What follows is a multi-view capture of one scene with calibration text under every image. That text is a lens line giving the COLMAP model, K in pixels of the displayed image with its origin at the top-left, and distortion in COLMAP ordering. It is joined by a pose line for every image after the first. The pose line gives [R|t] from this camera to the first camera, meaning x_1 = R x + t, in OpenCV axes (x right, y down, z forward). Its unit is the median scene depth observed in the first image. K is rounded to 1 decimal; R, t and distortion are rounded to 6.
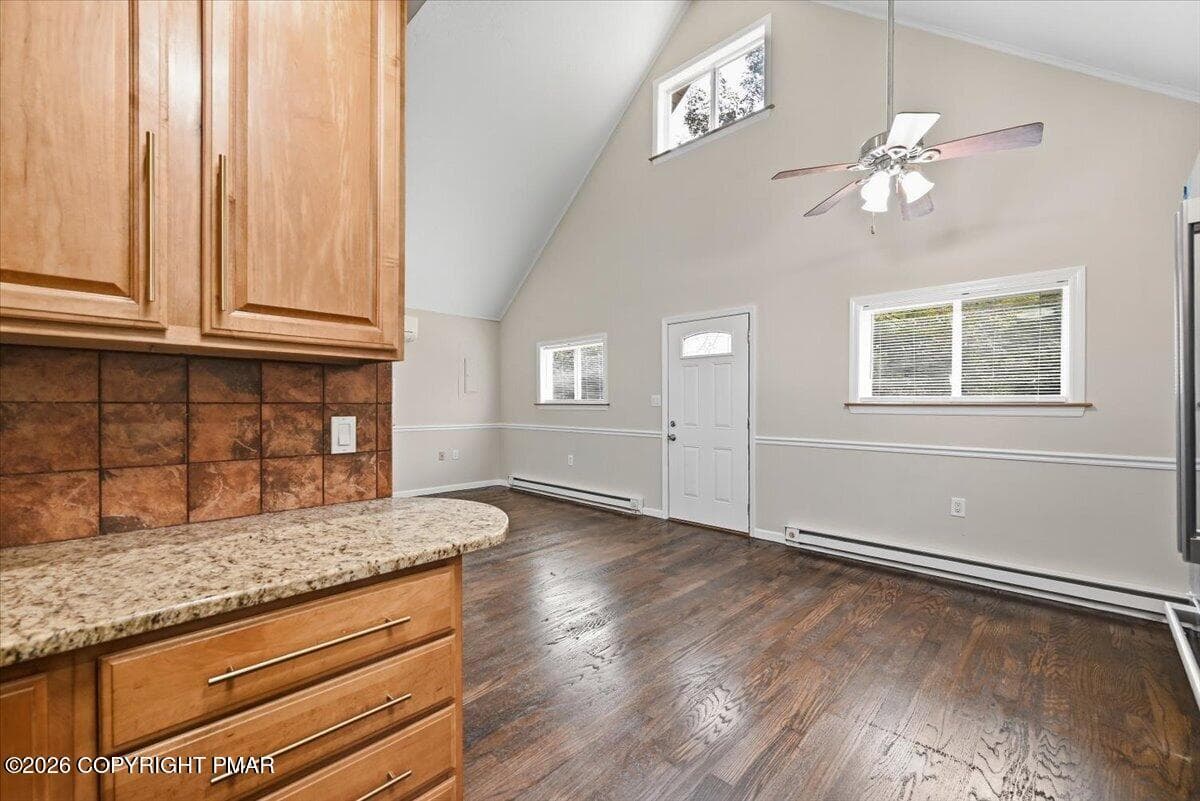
lens RADIAL K [[478.1, 0, 600.8], [0, 478.1, 408.4], [0, 0, 1]] dist [-0.001225, 0.000539]
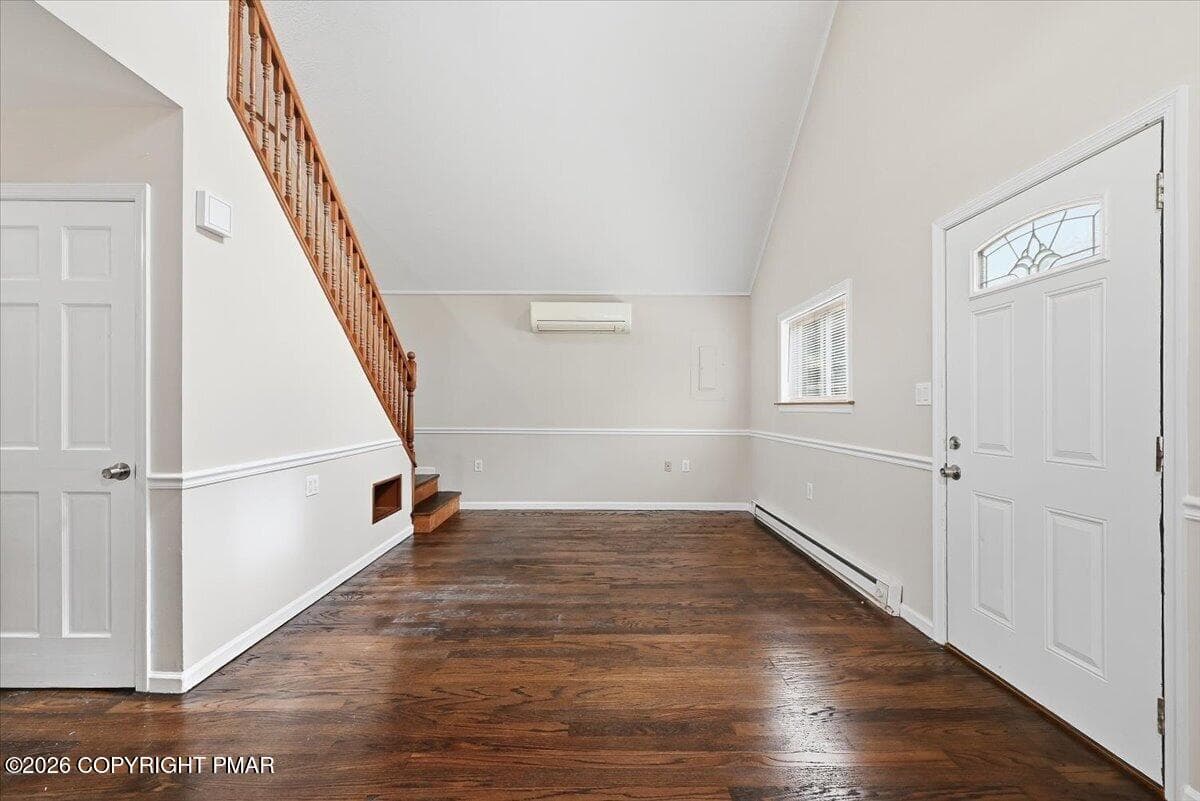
lens RADIAL K [[478.1, 0, 598.9], [0, 478.1, 406.6], [0, 0, 1]] dist [-0.001225, 0.000539]
pose [[0.701492, 0.000091, -0.712677, 0.405111], [-0.008623, 0.999928, -0.008361, 0.008086], [0.712625, 0.012010, 0.701442, 0.737677]]
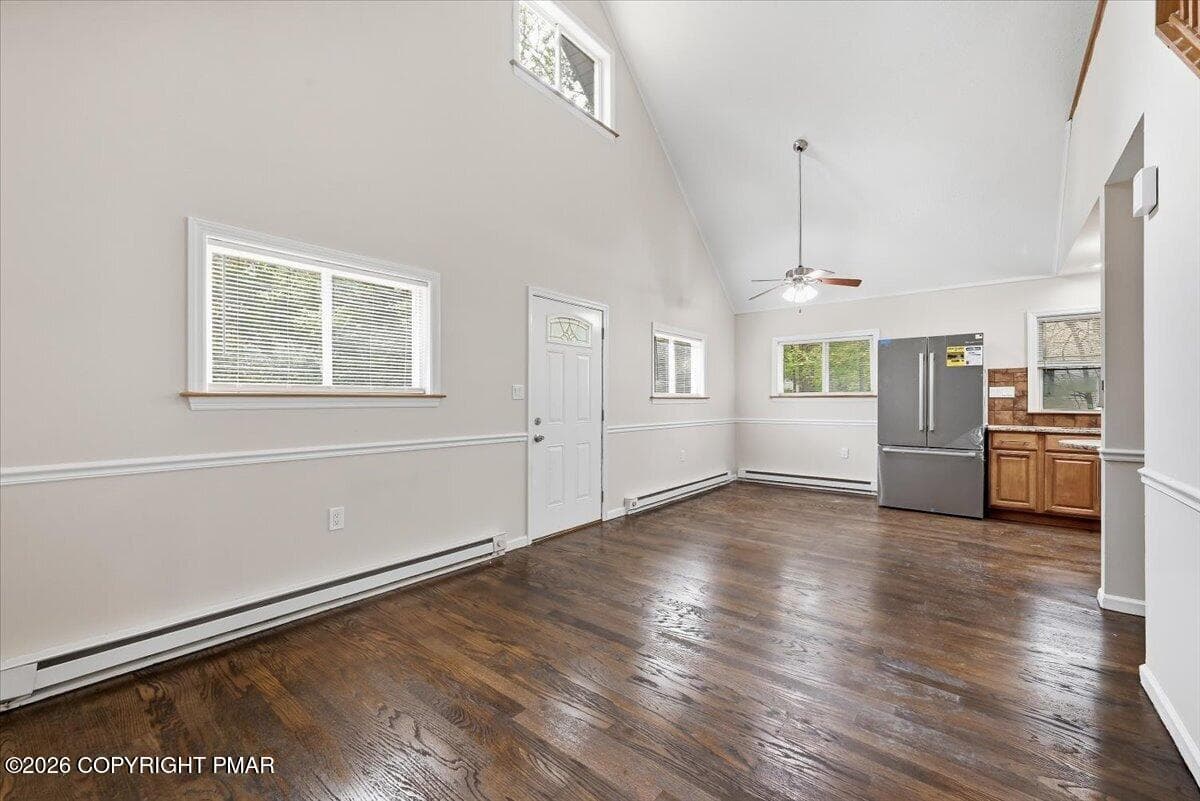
lens RADIAL K [[478.1, 0, 603.5], [0, 478.1, 403.0], [0, 0, 1]] dist [-0.001225, 0.000539]
pose [[-0.089185, -0.006525, 0.995994, -1.118836], [0.009556, 0.999927, 0.007407, -0.004973], [-0.995969, 0.010179, -0.089117, 1.640662]]
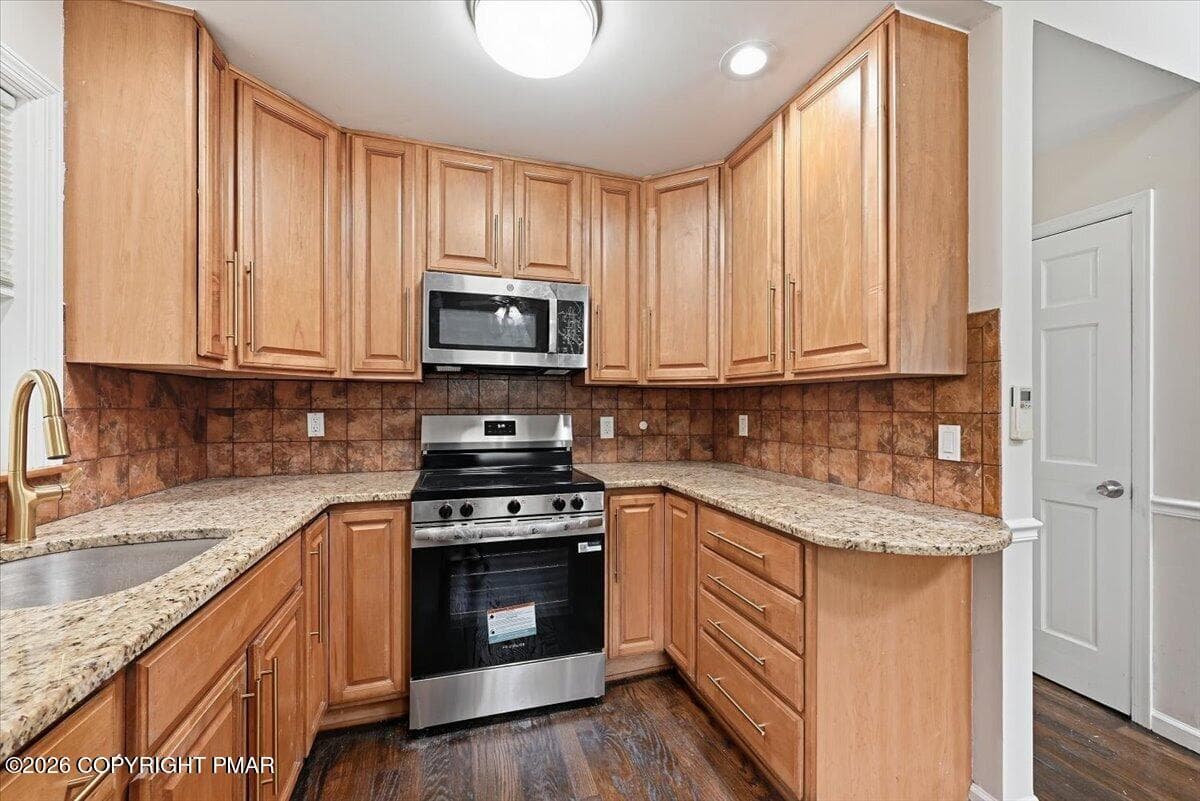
lens RADIAL K [[478.1, 0, 604.7], [0, 478.1, 404.3], [0, 0, 1]] dist [-0.001225, 0.000539]
pose [[-0.469646, -0.006602, -0.882830, 0.374329], [-0.011976, 0.999928, -0.001107, -0.009389], [0.882774, 0.010053, -0.469691, 0.416300]]
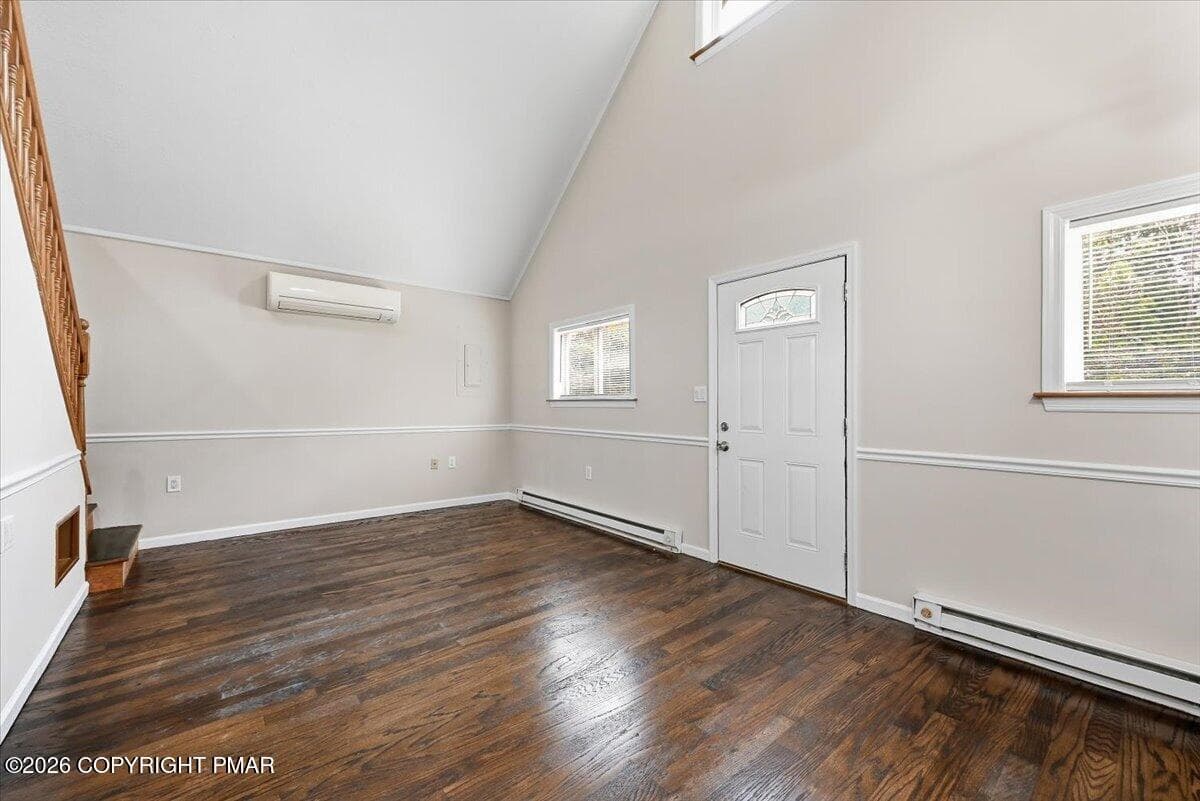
lens RADIAL K [[478.1, 0, 600.4], [0, 478.1, 403.0], [0, 0, 1]] dist [-0.001225, 0.000539]
pose [[0.994691, 0.000890, -0.102899, 0.073058], [-0.002113, 0.999928, -0.011778, 0.011498], [0.102881, 0.011933, 0.994622, 0.495378]]
